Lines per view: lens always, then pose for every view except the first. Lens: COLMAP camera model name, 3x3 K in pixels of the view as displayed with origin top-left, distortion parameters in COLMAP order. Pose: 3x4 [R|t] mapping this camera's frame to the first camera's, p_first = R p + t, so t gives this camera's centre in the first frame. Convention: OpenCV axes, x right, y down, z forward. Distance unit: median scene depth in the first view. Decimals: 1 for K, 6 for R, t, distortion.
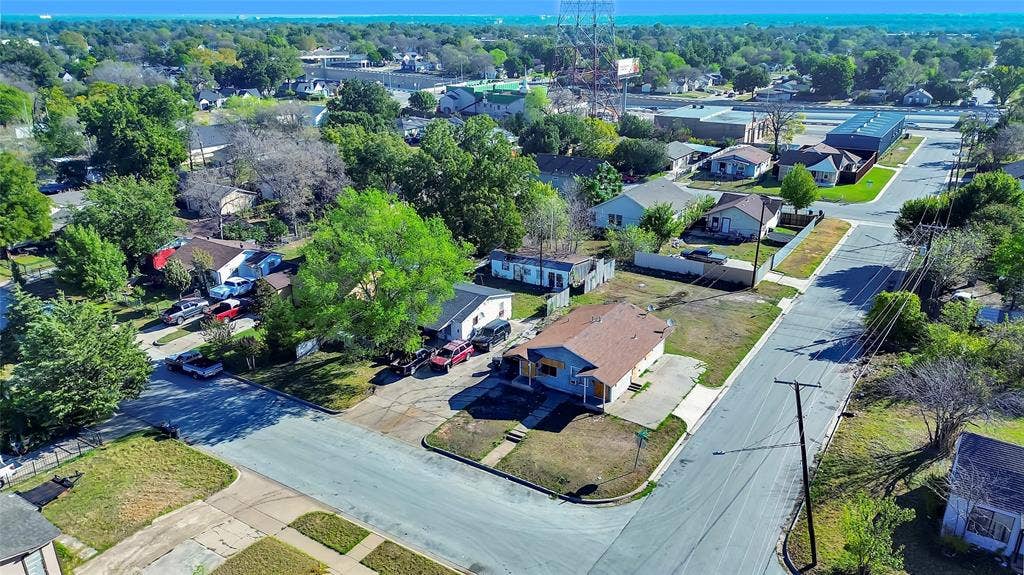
lens RADIAL K [[718.9, 0, 512.0], [0, 718.9, 287.5], [0, 0, 1]] dist [0.125130, -0.153272]
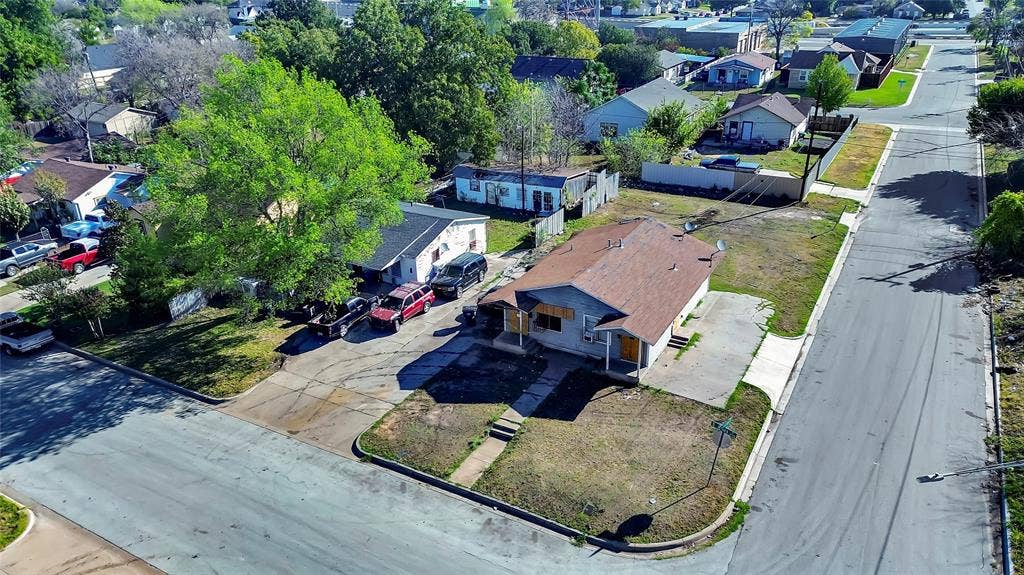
lens RADIAL K [[718.9, 0, 512.0], [0, 718.9, 287.5], [0, 0, 1]] dist [0.125130, -0.153272]
pose [[0.998336, -0.037804, 0.043533, -0.009211], [0.034676, 0.996910, 0.070491, 0.032585], [-0.046064, -0.068864, 0.996562, 0.317546]]
